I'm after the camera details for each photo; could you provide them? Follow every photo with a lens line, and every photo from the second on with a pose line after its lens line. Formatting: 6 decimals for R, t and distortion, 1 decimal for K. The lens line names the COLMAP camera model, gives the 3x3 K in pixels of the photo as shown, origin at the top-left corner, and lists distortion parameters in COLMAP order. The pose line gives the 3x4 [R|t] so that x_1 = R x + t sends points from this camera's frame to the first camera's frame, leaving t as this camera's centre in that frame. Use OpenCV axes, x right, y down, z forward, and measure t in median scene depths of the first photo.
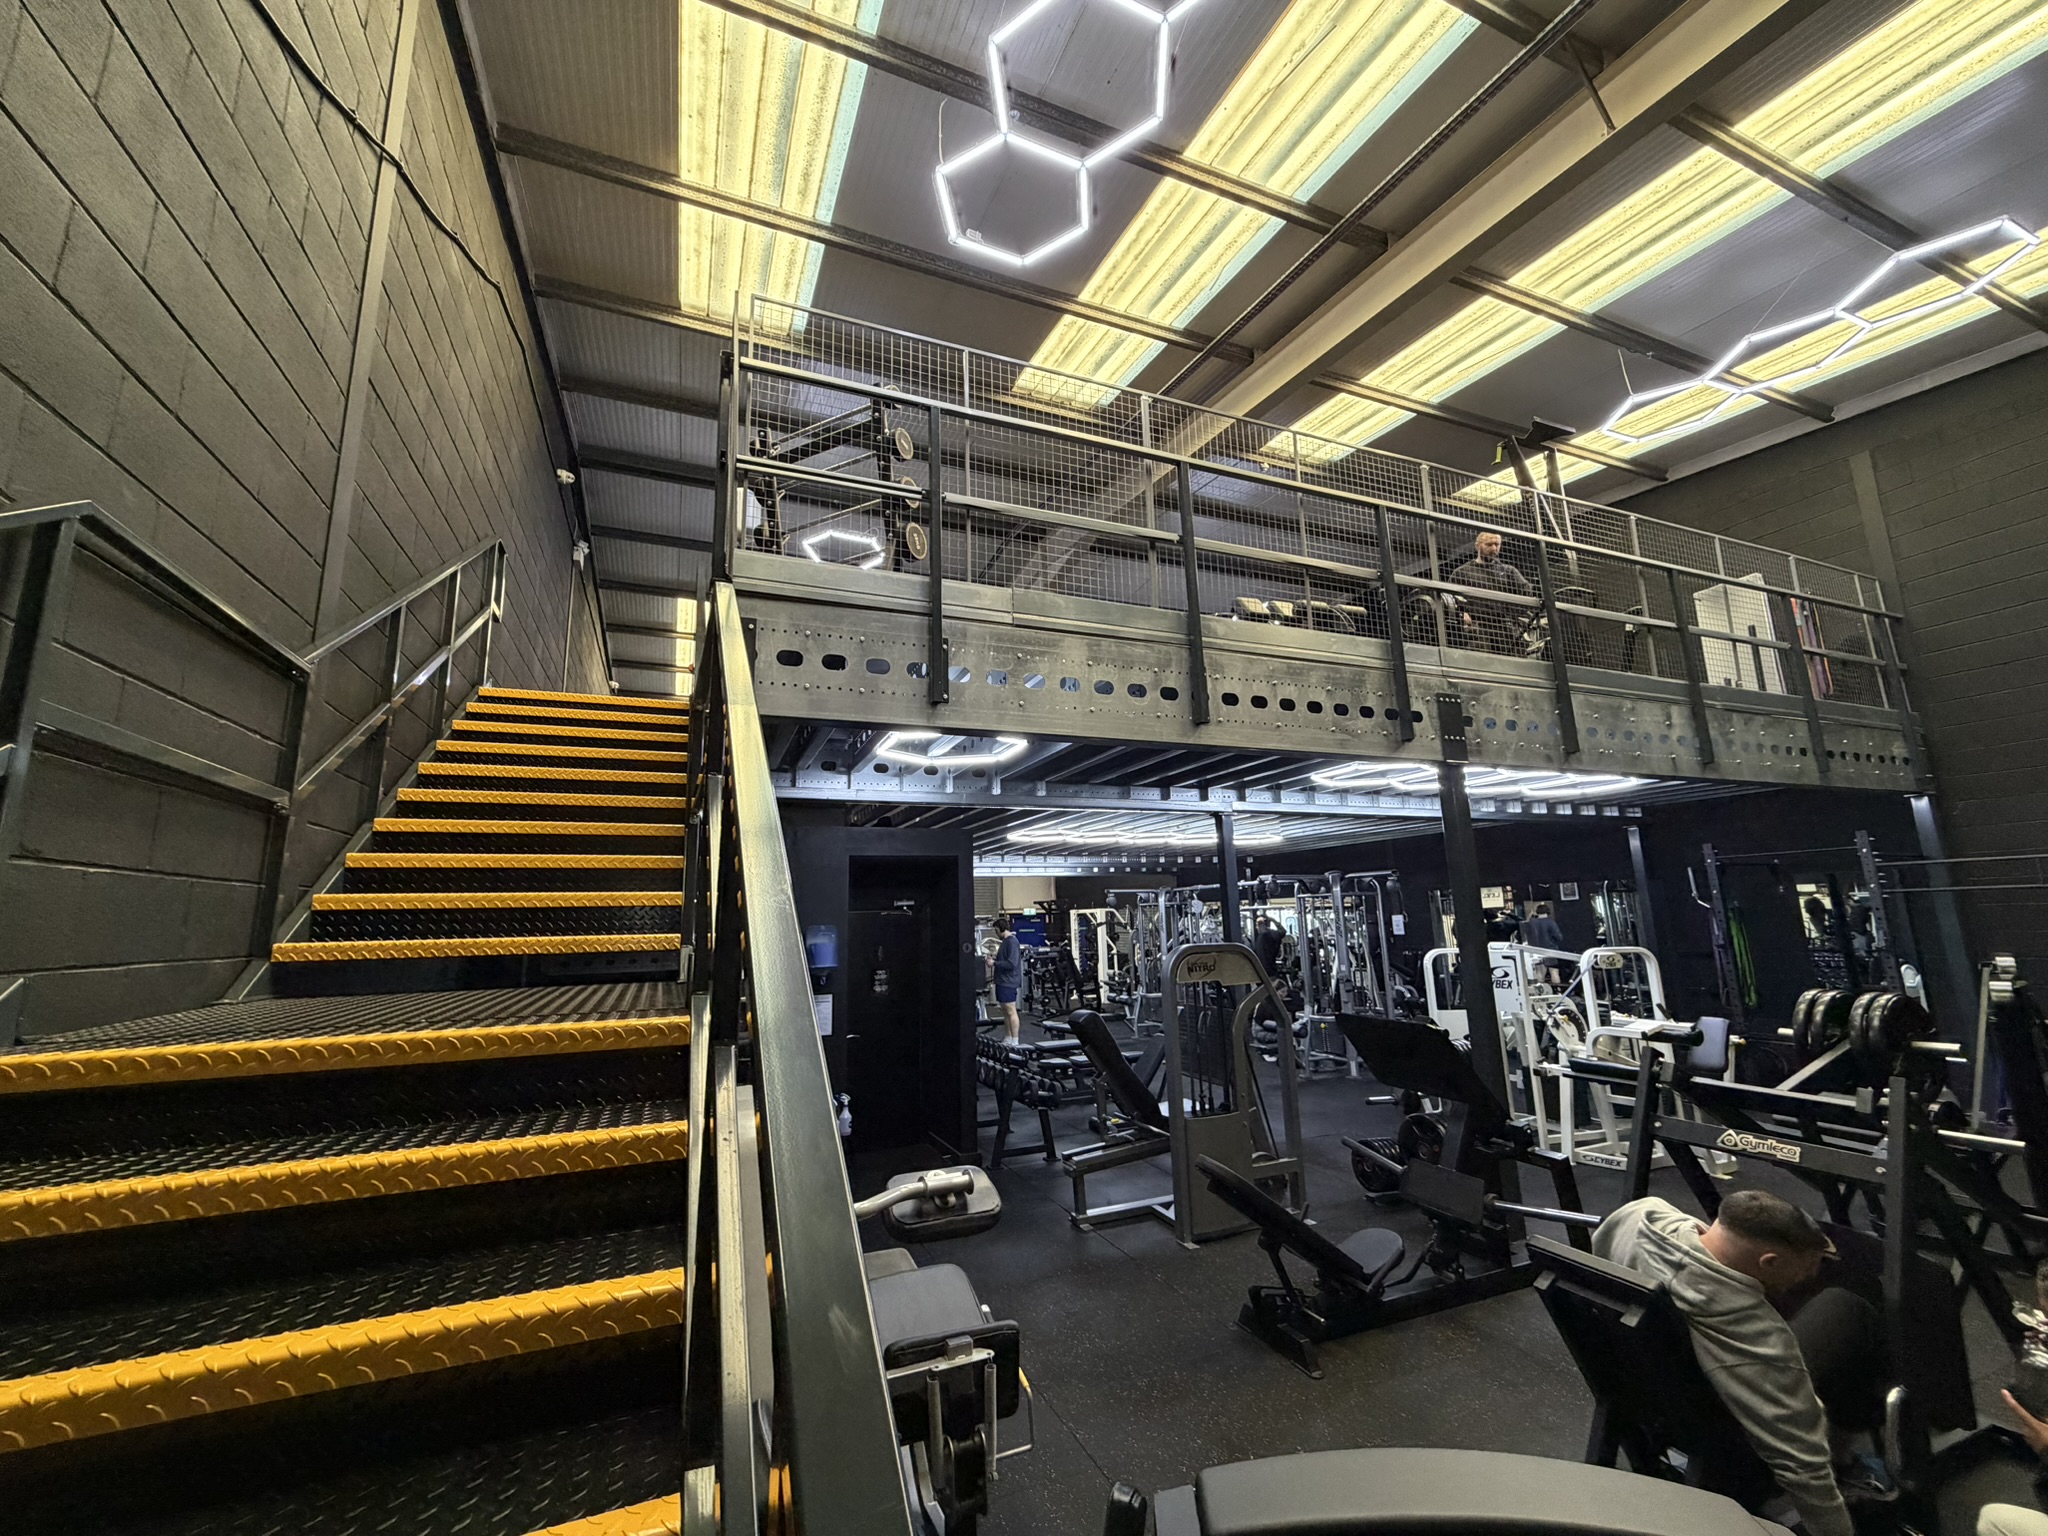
lens RADIAL K [[817.9, 0, 1017.3], [0, 817.9, 765.6], [0, 0, 1]] dist [-0.000536, 0.000132]
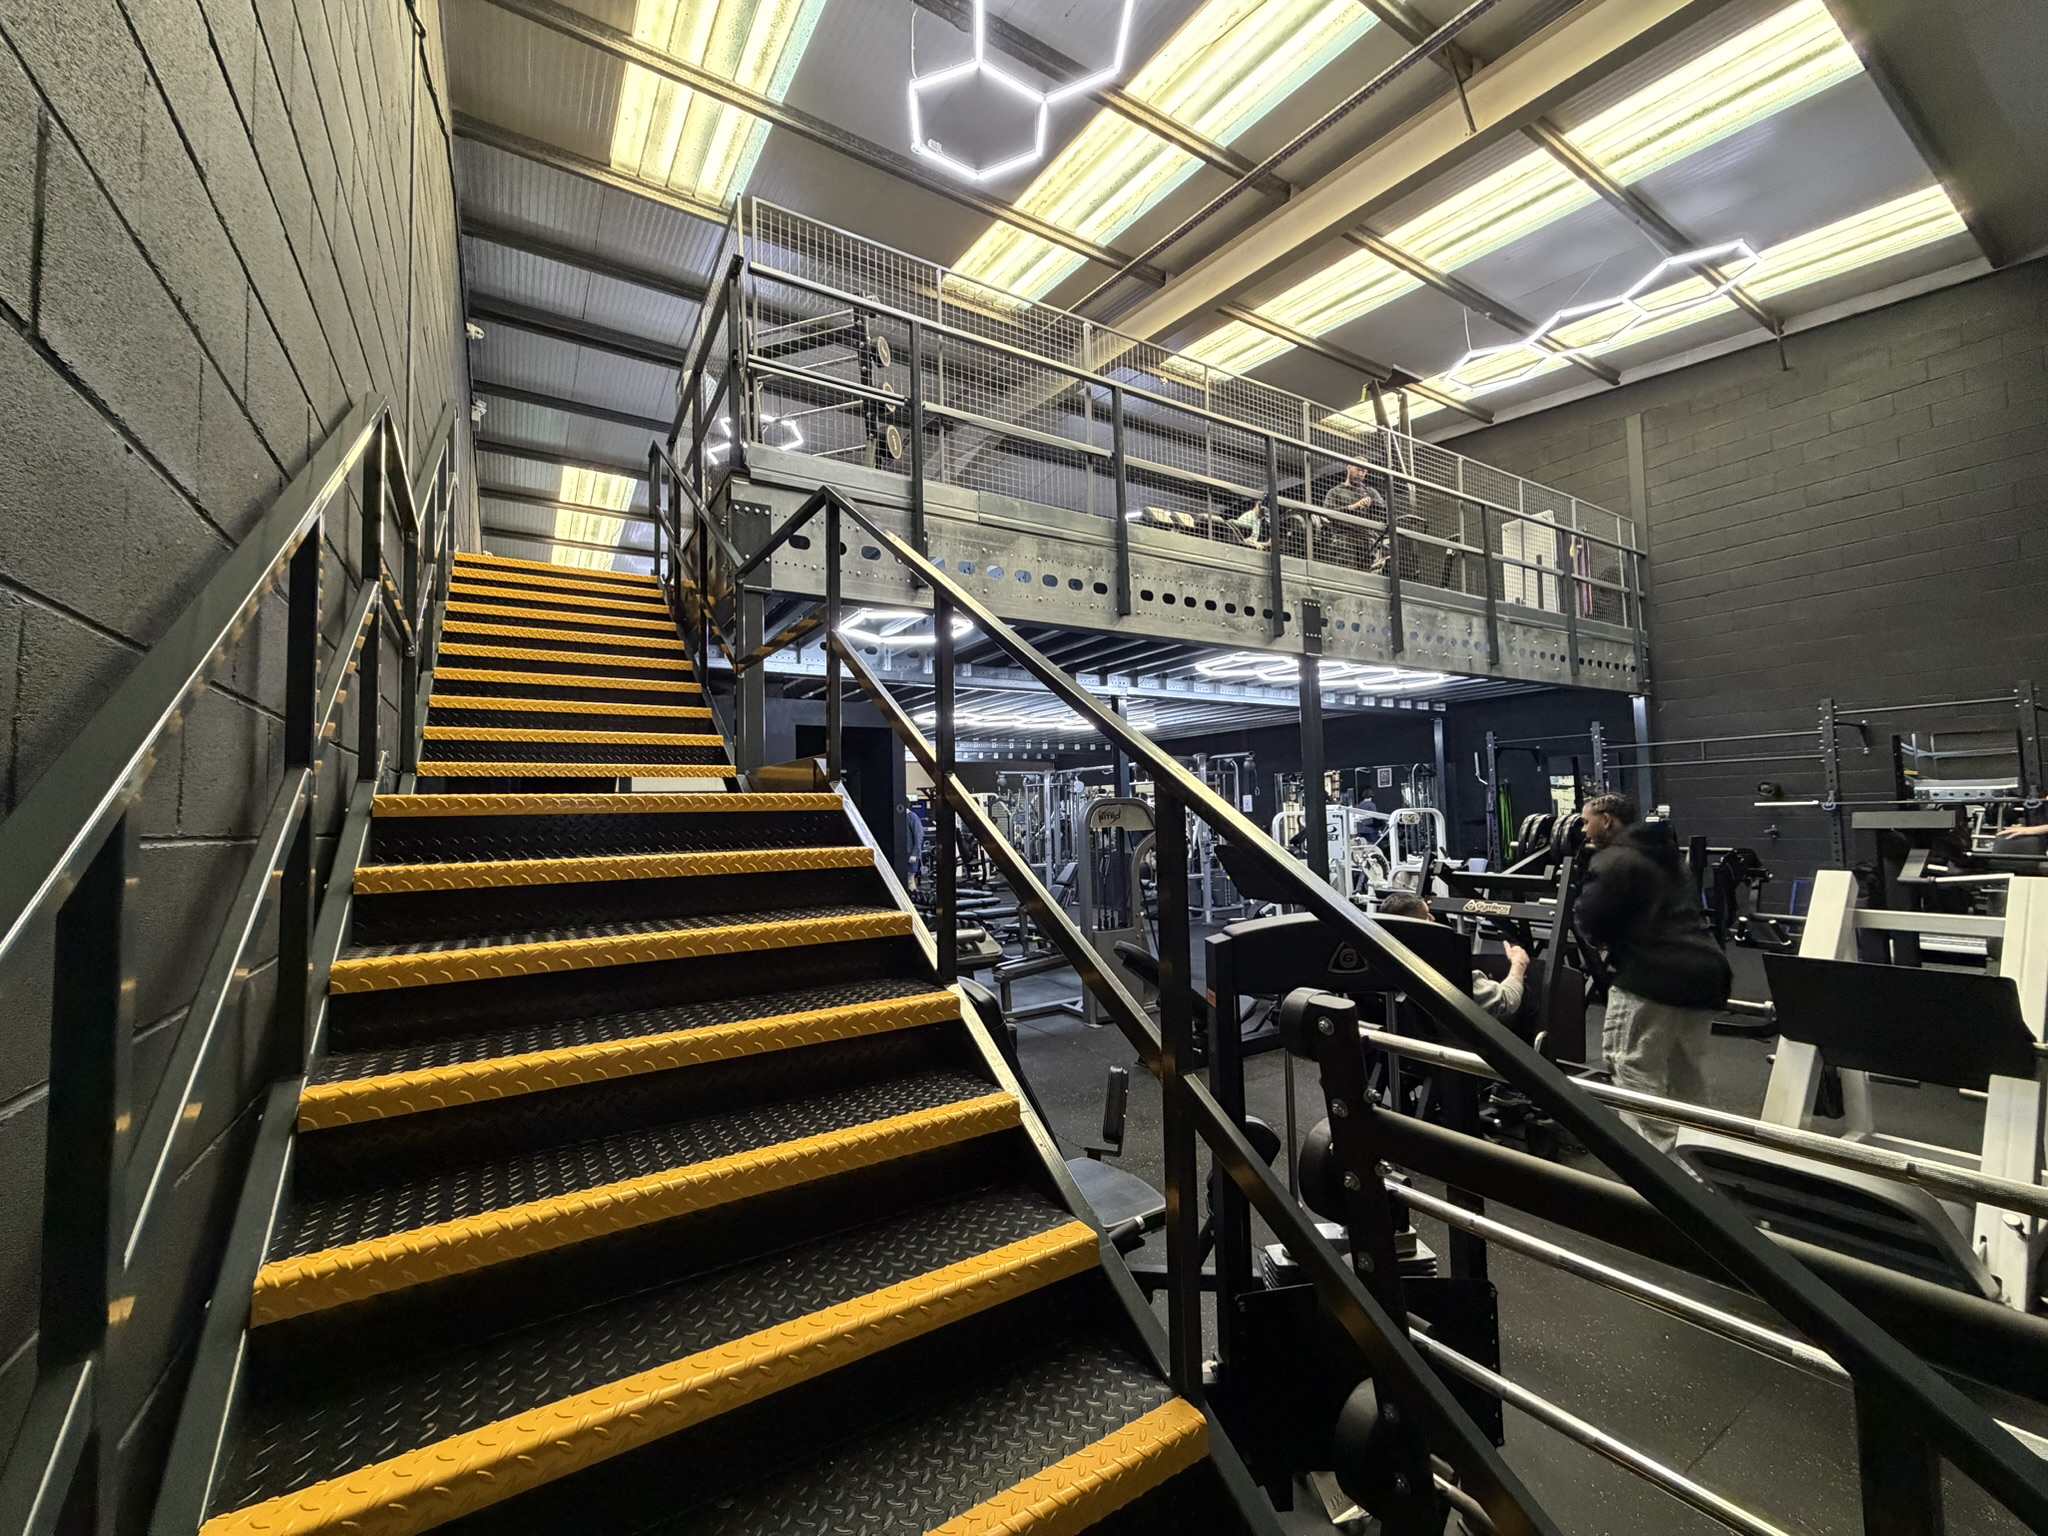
lens RADIAL K [[817.9, 0, 1017.3], [0, 817.9, 765.6], [0, 0, 1]] dist [-0.000536, 0.000132]
pose [[0.986144, 0.010053, 0.165588, -0.099849], [-0.030887, 0.991835, 0.123731, 0.019761], [-0.162992, -0.127131, 0.978402, -0.148975]]
